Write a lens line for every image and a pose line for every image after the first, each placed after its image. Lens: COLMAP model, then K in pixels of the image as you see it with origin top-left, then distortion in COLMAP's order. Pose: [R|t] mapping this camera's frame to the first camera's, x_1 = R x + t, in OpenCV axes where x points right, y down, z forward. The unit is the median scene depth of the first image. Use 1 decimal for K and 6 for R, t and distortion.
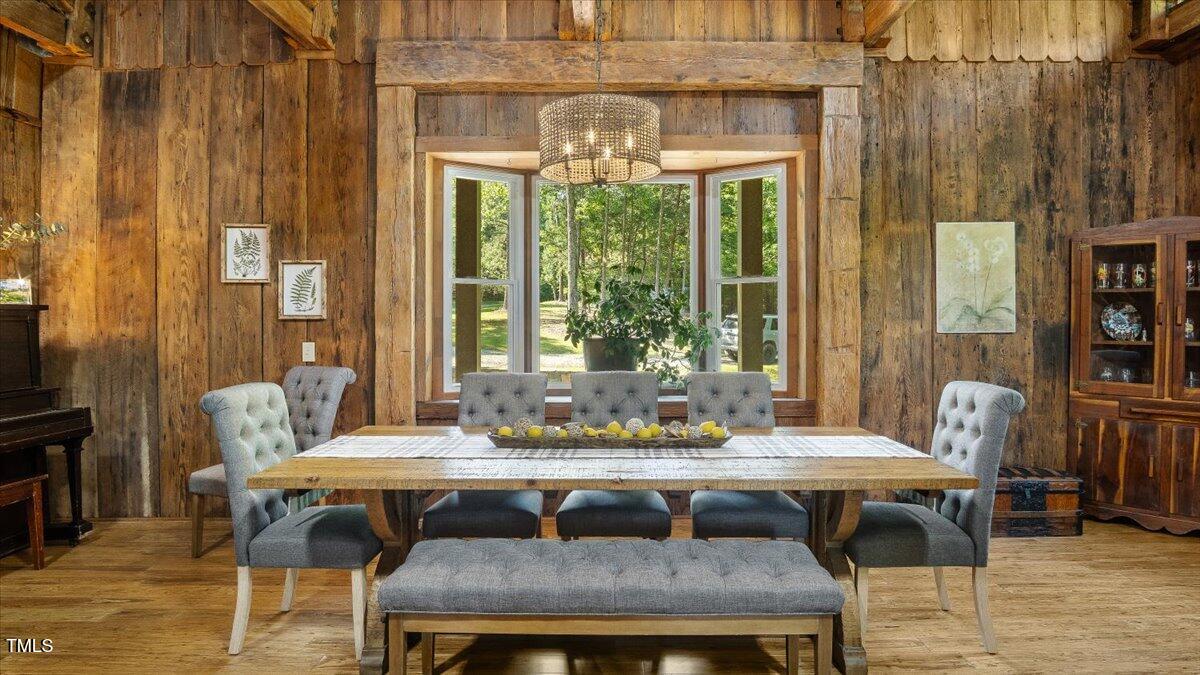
lens RADIAL K [[669.9, 0, 600.0], [0, 669.9, 337.5], [0, 0, 1]] dist [-0.025703, -0.000466]
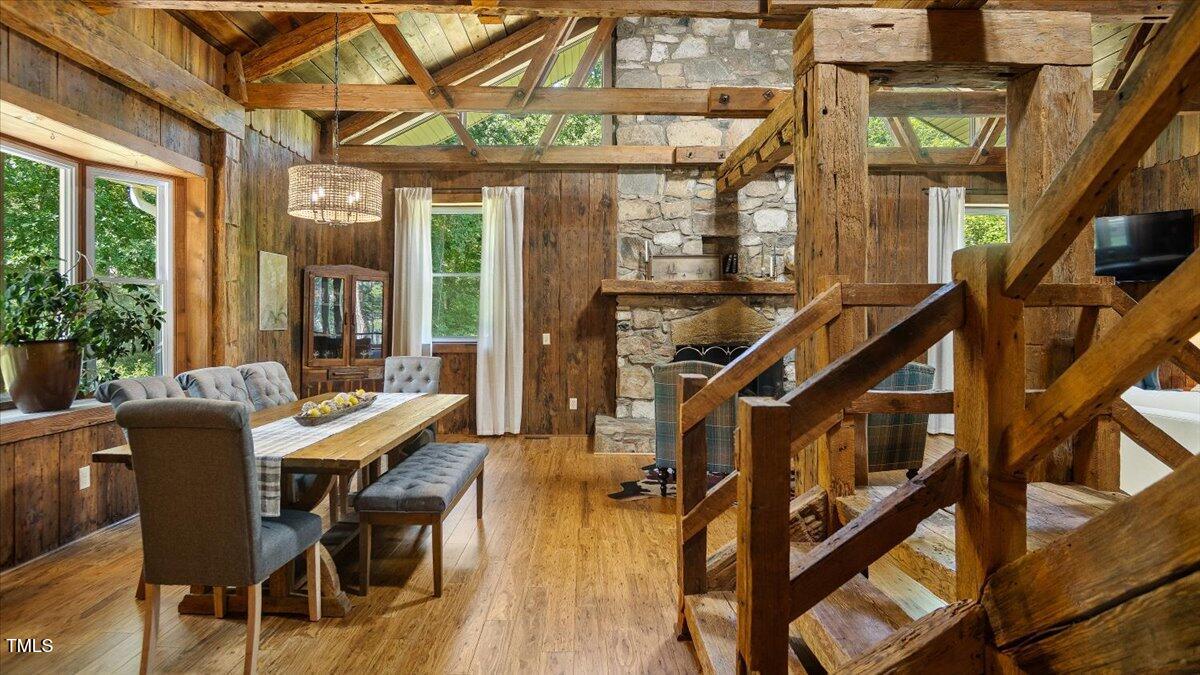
lens RADIAL K [[669.9, 0, 600.0], [0, 669.9, 337.5], [0, 0, 1]] dist [-0.025703, -0.000466]
pose [[-0.019149, -0.015018, 0.999704, -0.898139], [0.009320, 0.999841, 0.015198, -0.006031], [-0.999773, 0.009608, -0.019006, 0.319724]]
